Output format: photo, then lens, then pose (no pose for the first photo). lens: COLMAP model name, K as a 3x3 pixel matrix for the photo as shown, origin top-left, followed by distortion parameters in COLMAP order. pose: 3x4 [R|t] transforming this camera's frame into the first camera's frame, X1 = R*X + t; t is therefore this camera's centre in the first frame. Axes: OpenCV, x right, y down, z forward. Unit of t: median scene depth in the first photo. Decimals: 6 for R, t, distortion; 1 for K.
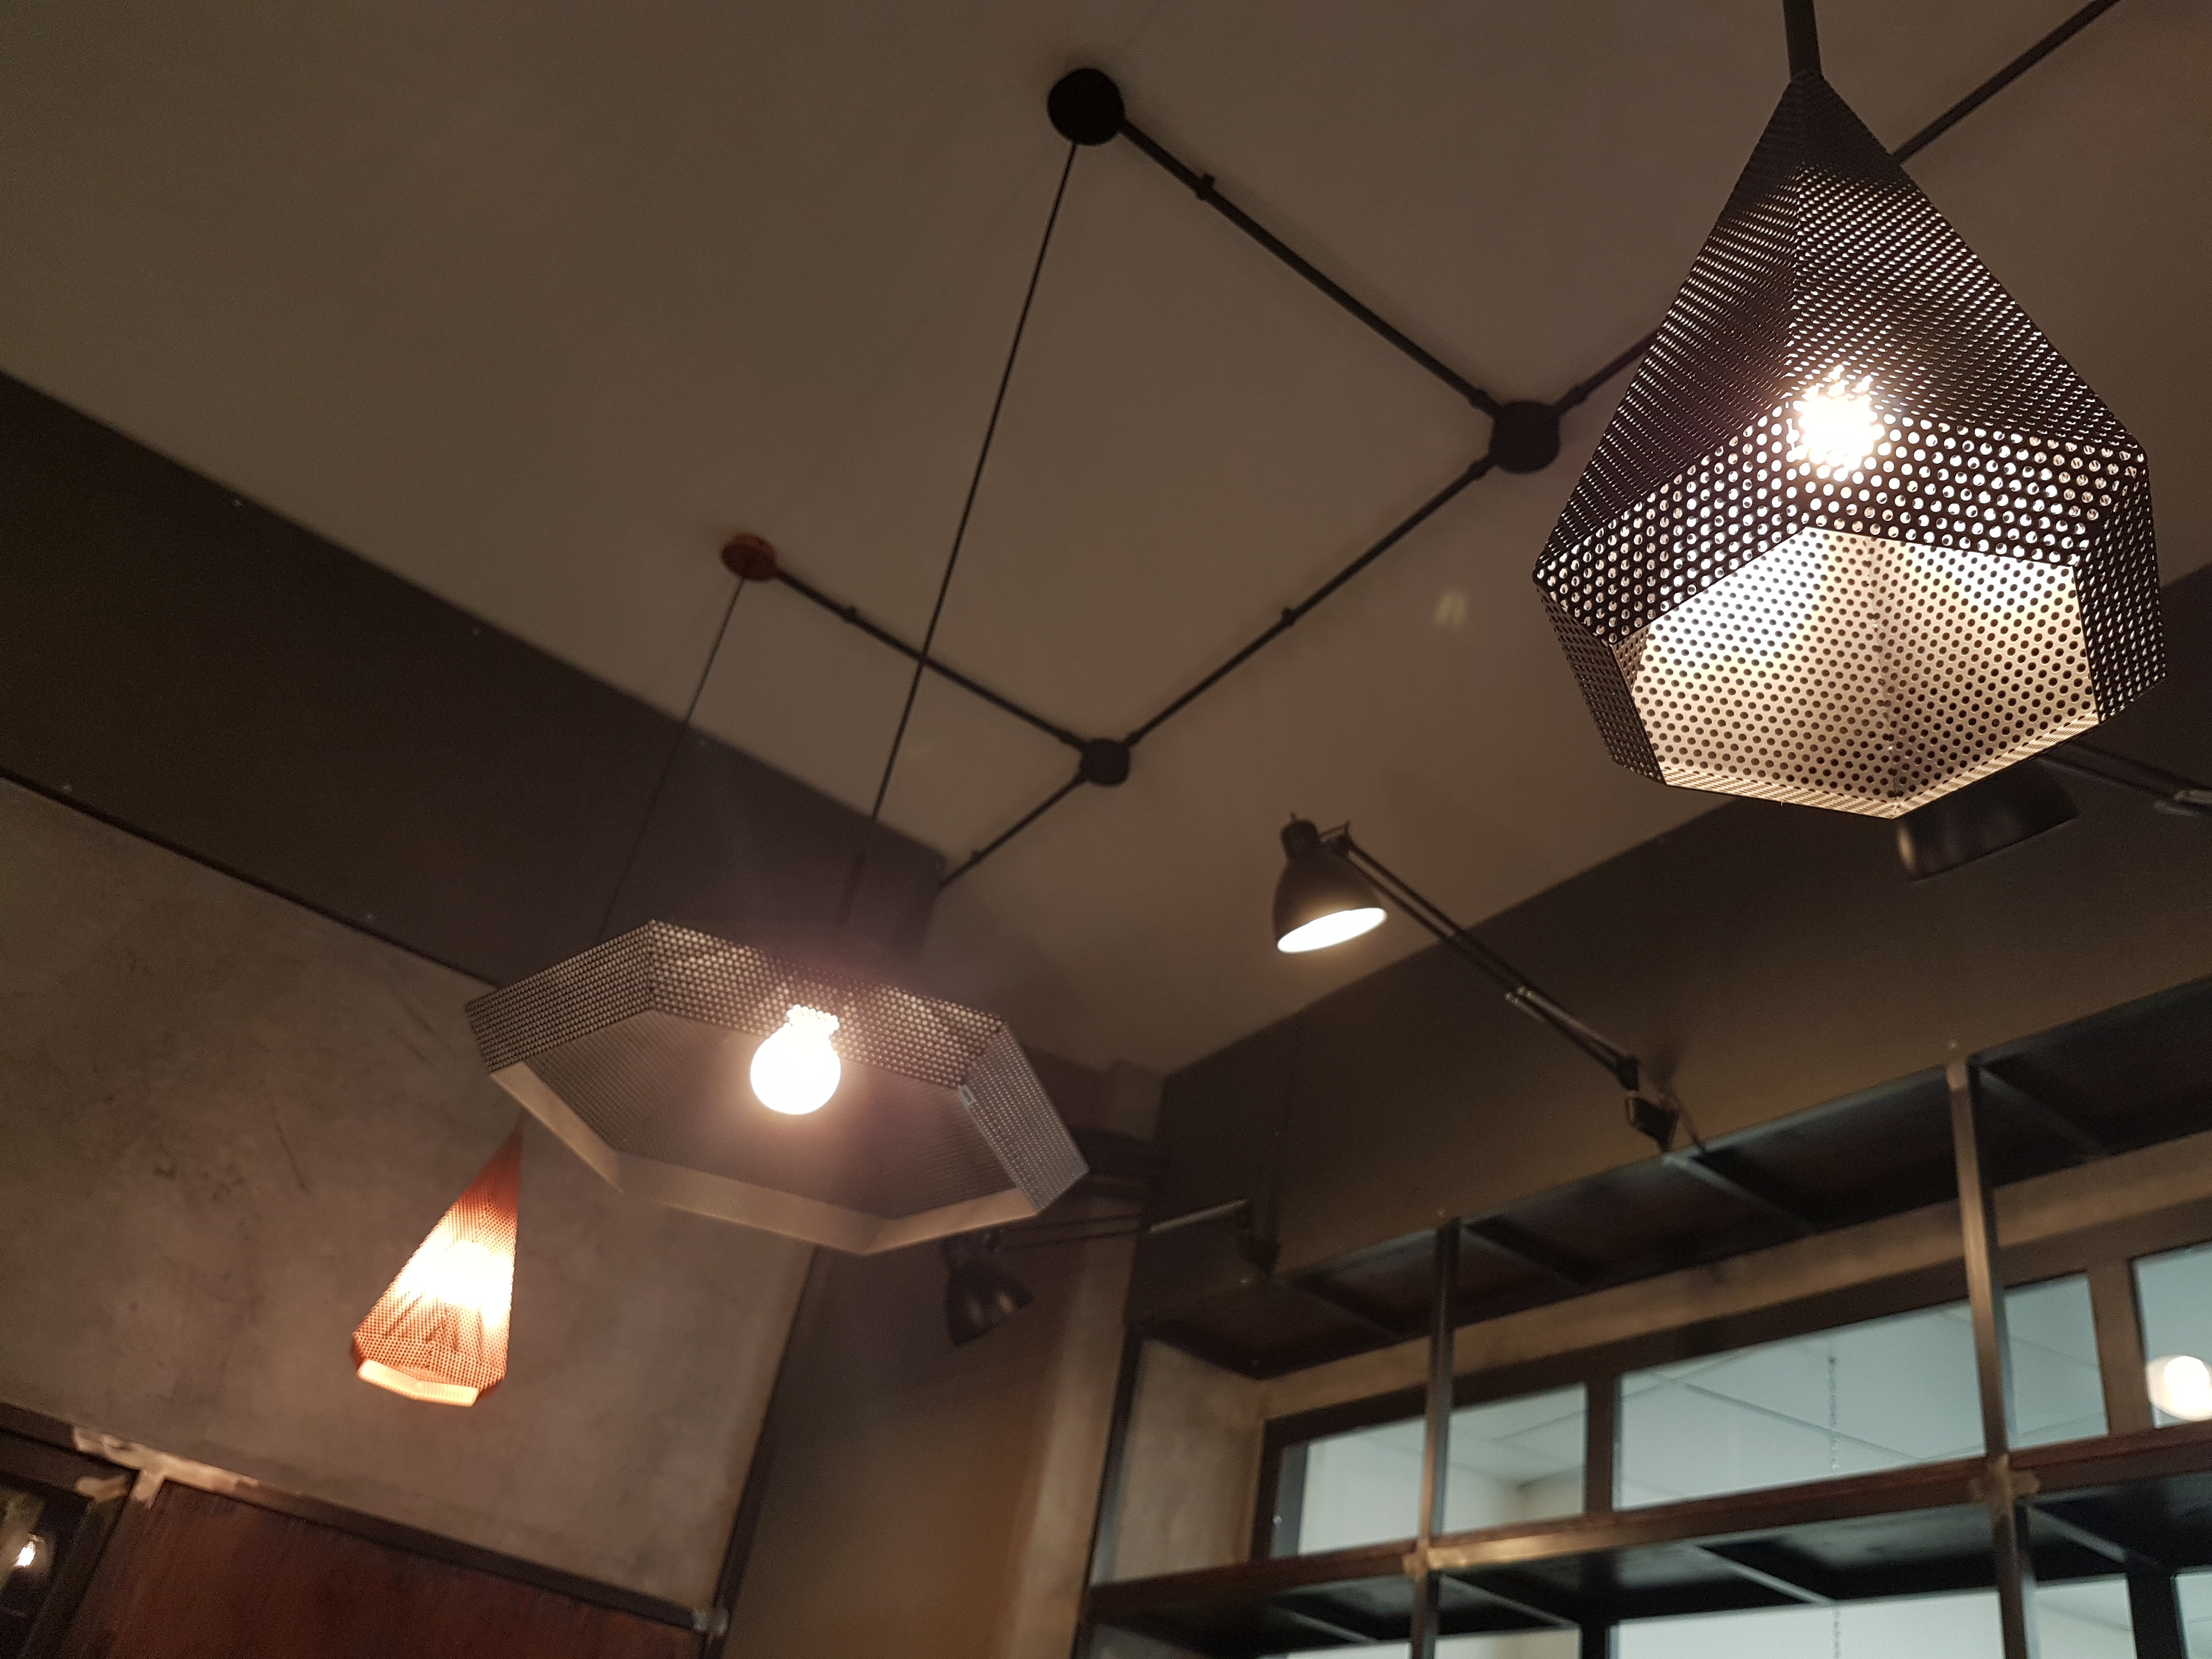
lens RADIAL K [[1723.8, 0, 1114.2], [0, 1723.8, 877.0], [0, 0, 1]] dist [0.246825, -0.375070]
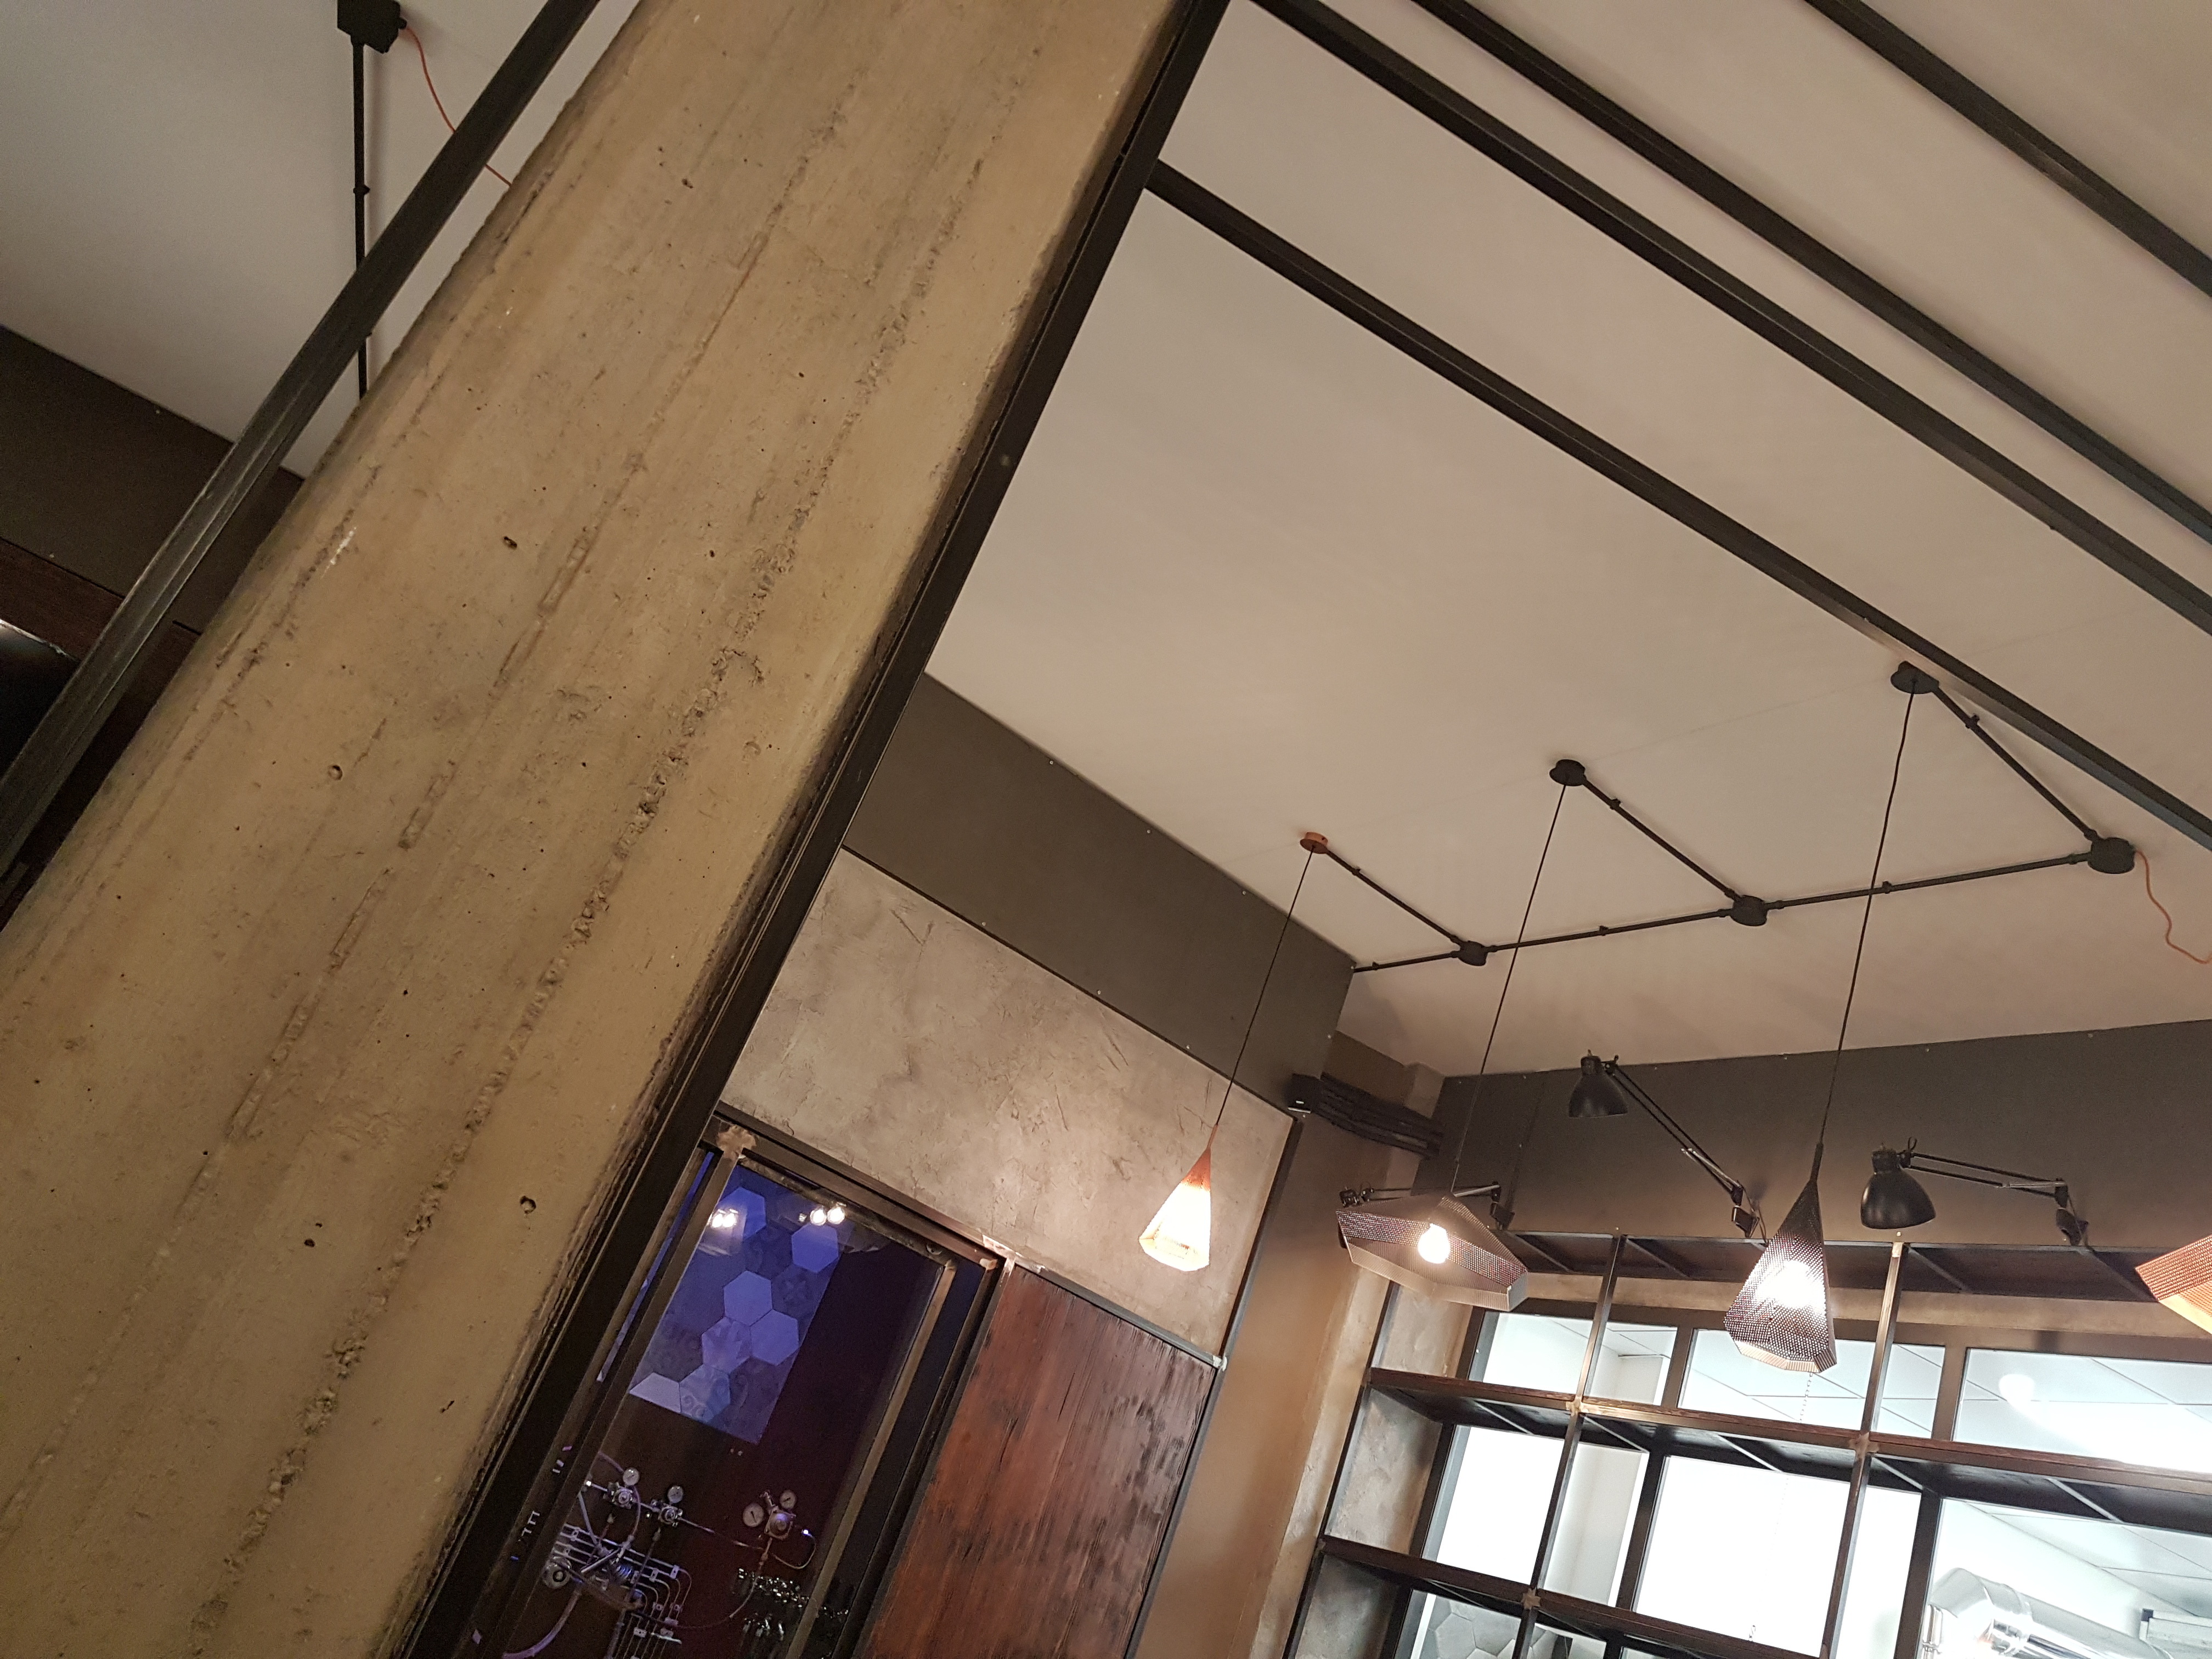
lens RADIAL K [[1667.6, 0, 1106.0], [0, 1667.6, 829.5], [0, 0, 1]] dist [0.208530, -0.346746]
pose [[0.983193, 0.166913, -0.073973, -0.312735], [-0.155025, 0.977266, 0.144634, -0.443180], [0.096433, -0.130735, 0.986716, -0.853486]]
